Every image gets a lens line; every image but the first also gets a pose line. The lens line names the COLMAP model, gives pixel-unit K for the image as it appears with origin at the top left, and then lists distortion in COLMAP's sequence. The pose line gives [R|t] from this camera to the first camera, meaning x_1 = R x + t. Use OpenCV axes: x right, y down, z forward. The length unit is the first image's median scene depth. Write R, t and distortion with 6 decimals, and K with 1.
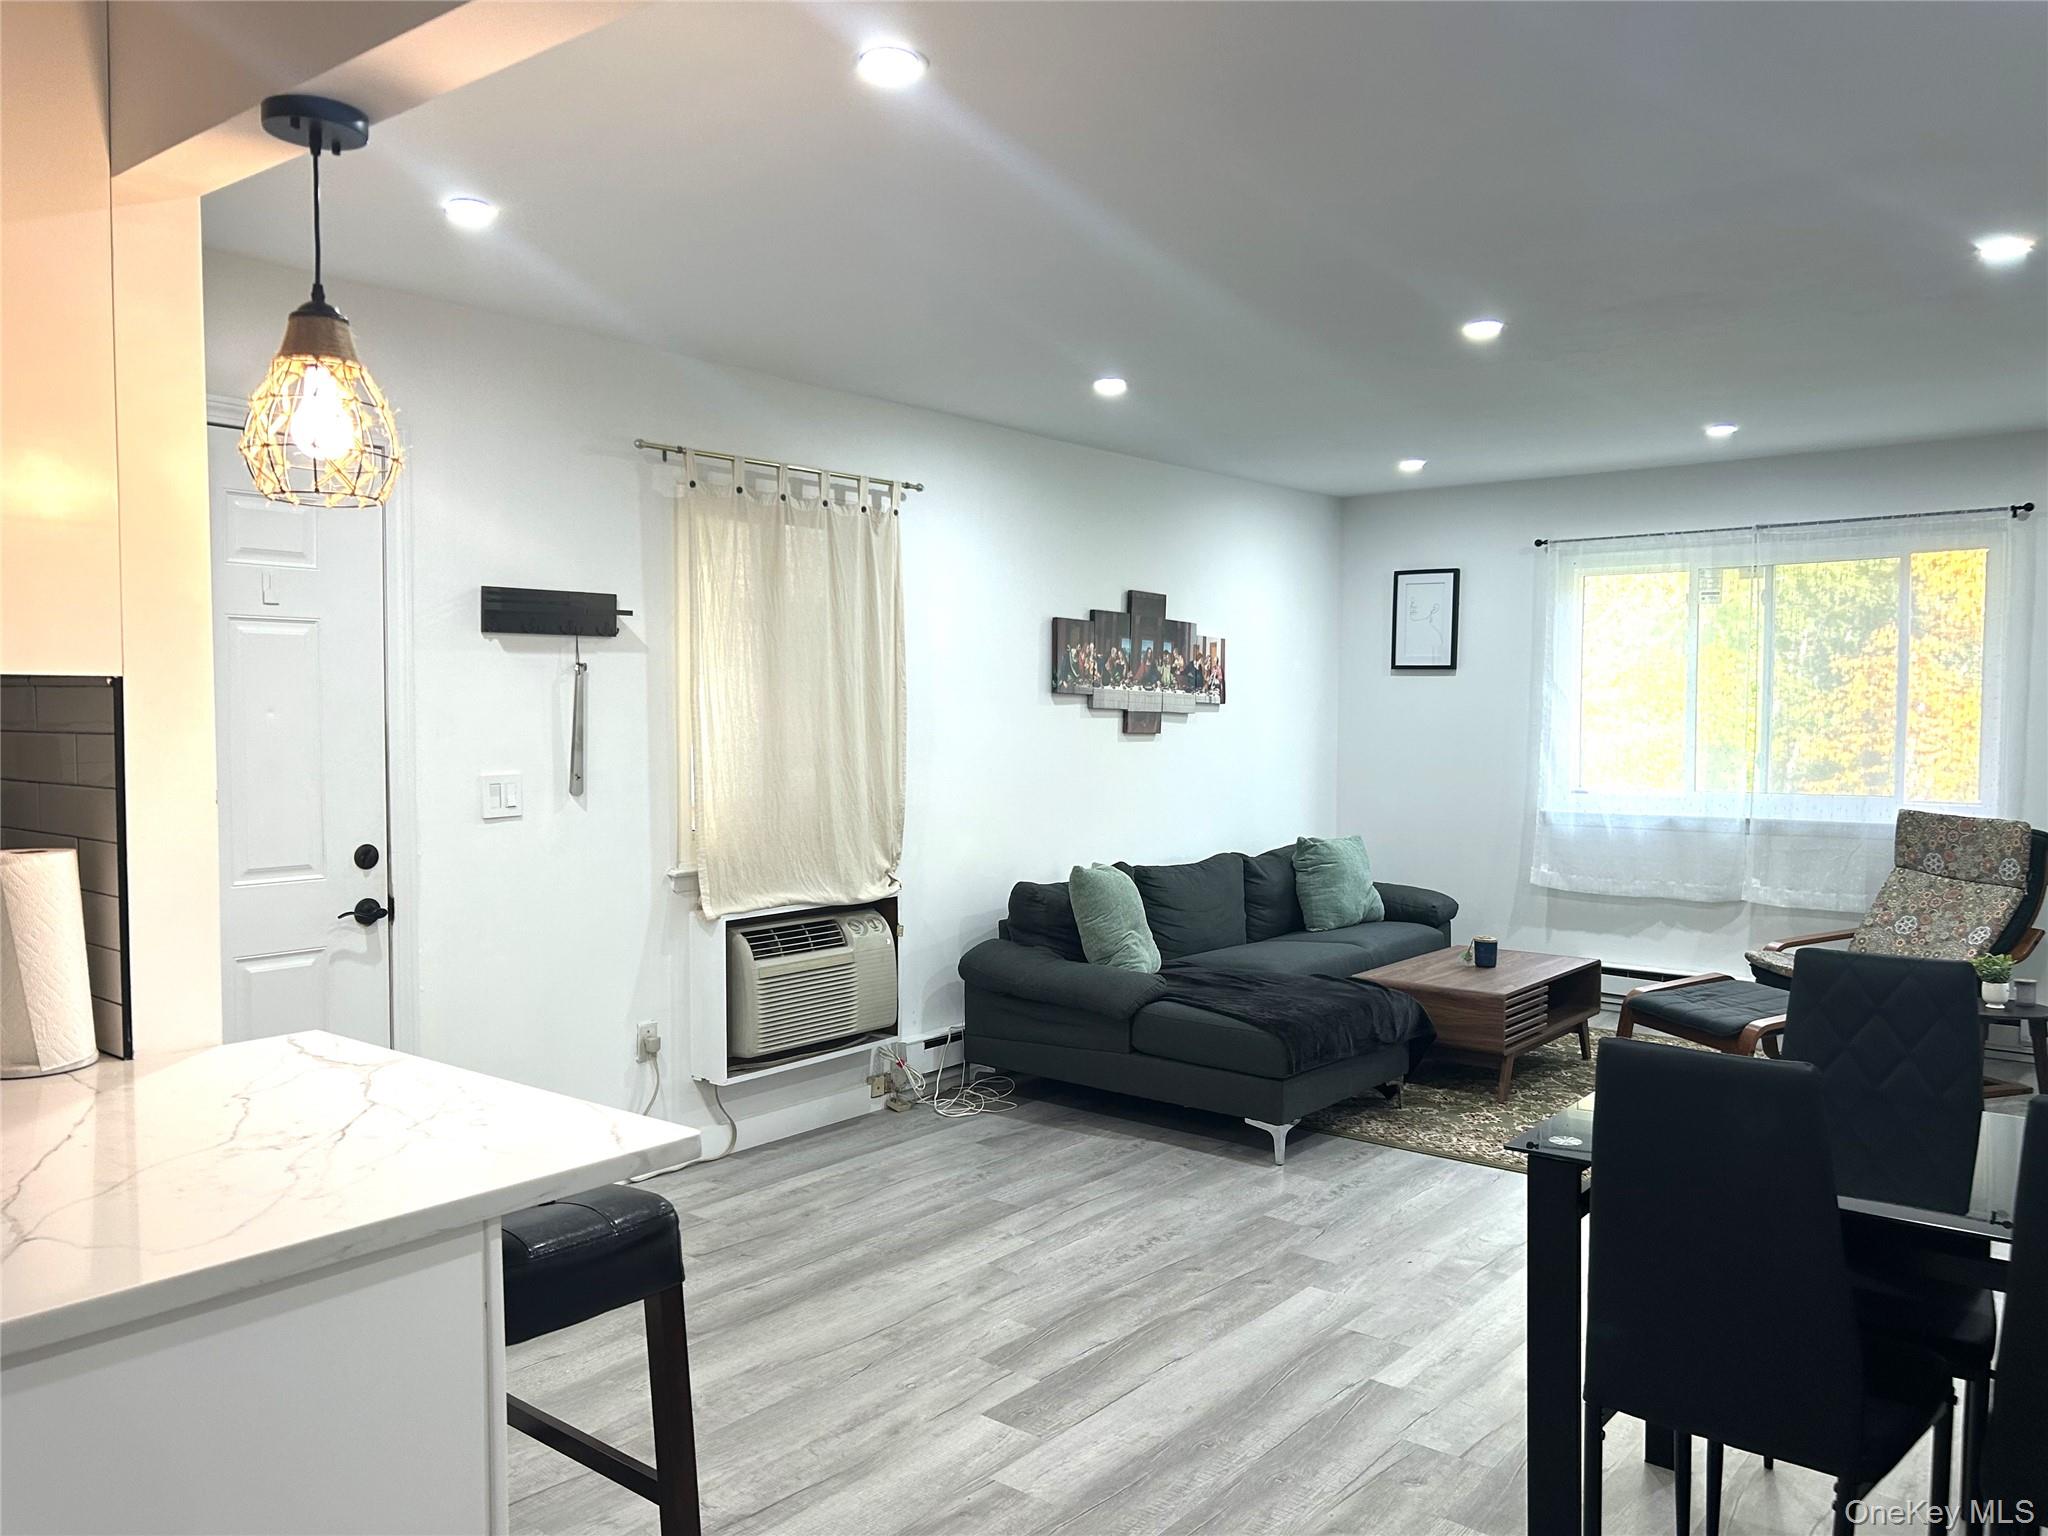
lens RADIAL K [[1535.4, 0, 1050.5], [0, 1535.4, 784.3], [0, 0, 1]] dist [0.053900, -0.059117]
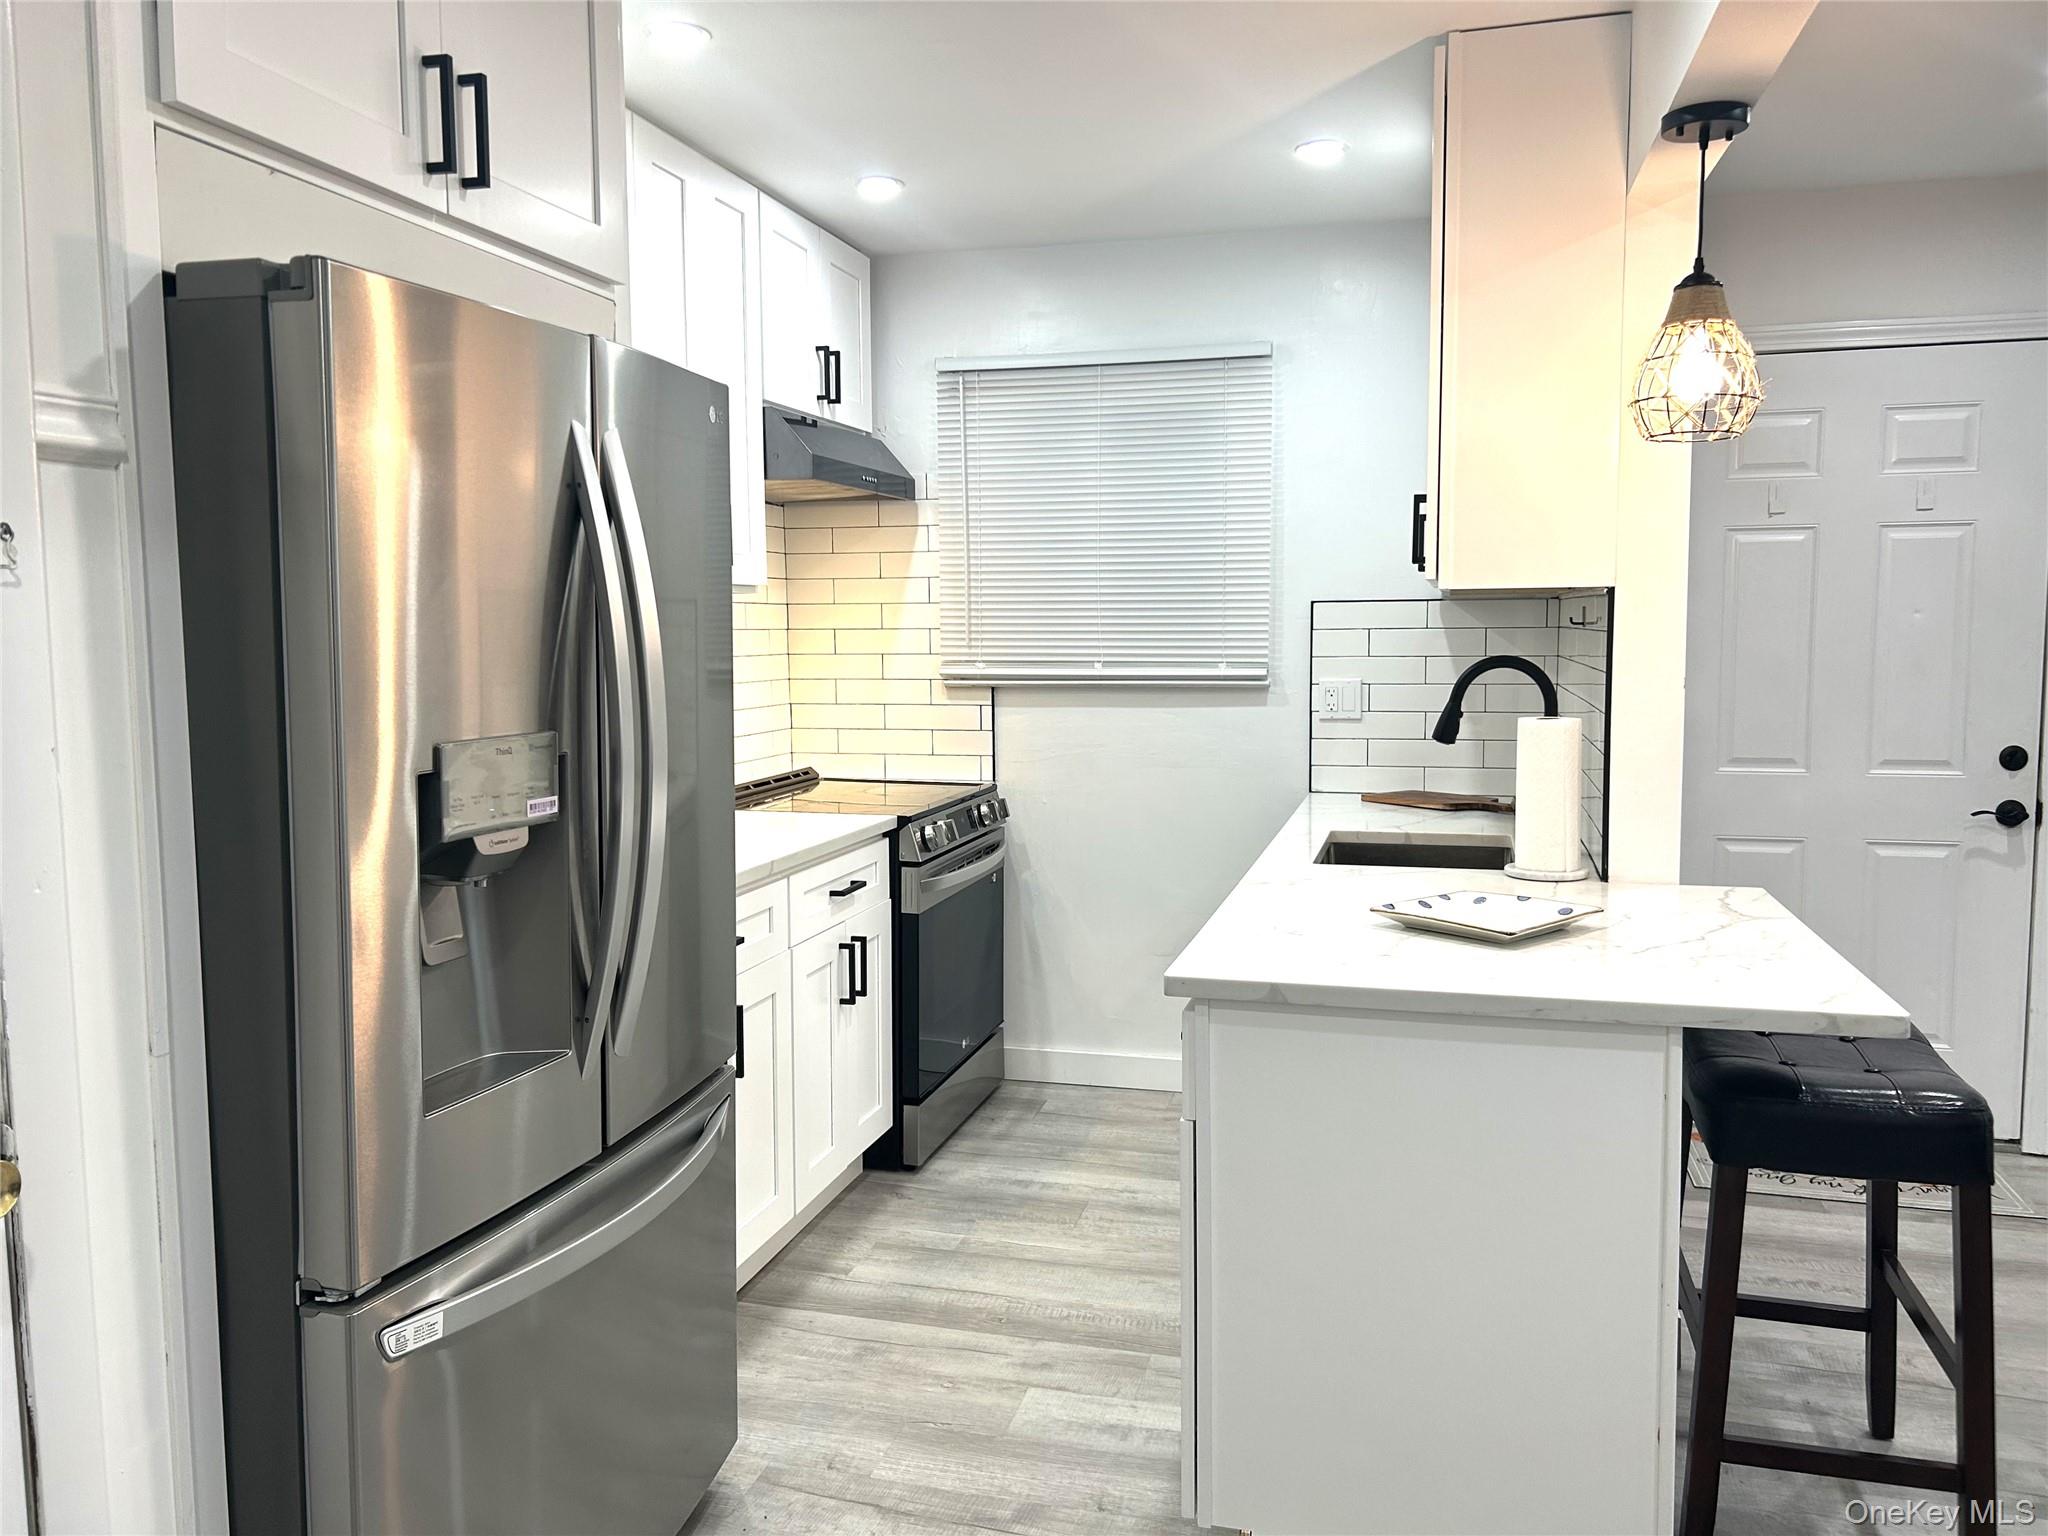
lens RADIAL K [[1535.4, 0, 1015.1], [0, 1535.4, 761.2], [0, 0, 1]] dist [0.053900, -0.059117]
pose [[0.394244, 0.080703, -0.915455, 0.201447], [-0.037195, 0.996722, 0.071849, 0.000741], [0.918253, 0.005724, 0.395954, 0.015697]]
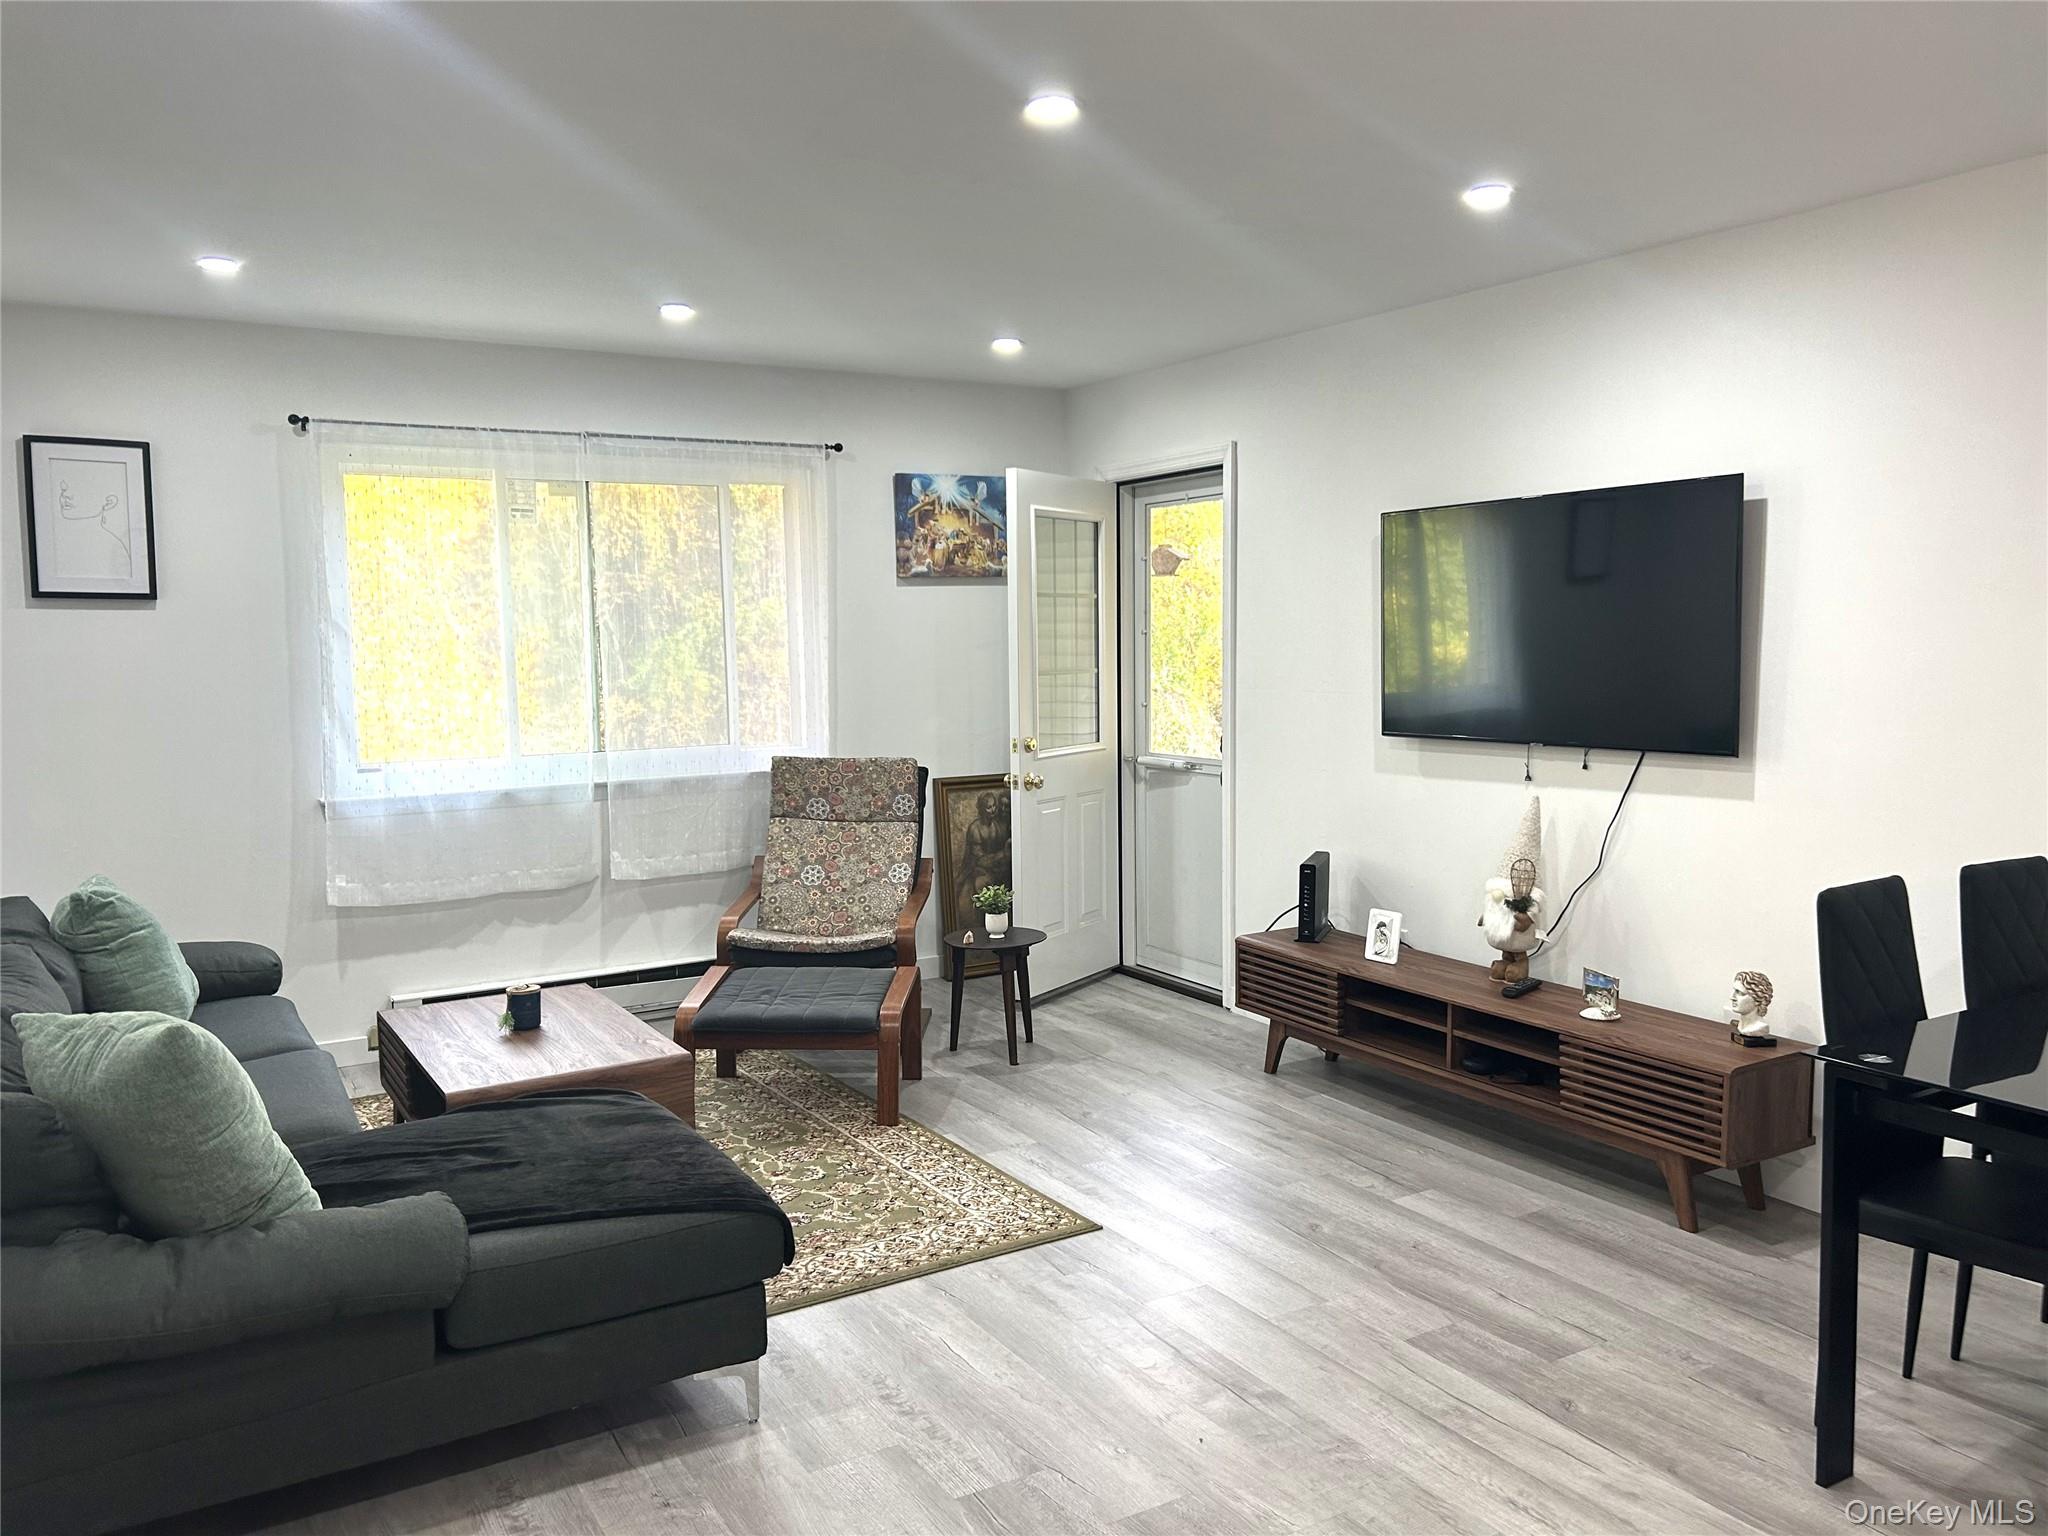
lens RADIAL K [[1535.4, 0, 1017.9], [0, 1535.4, 775.7], [0, 0, 1]] dist [0.053900, -0.059117]
pose [[0.347916, -0.092982, 0.932903, -0.396312], [0.063791, 0.995111, 0.075392, -0.047390], [-0.935353, 0.033281, 0.352147, 0.759331]]
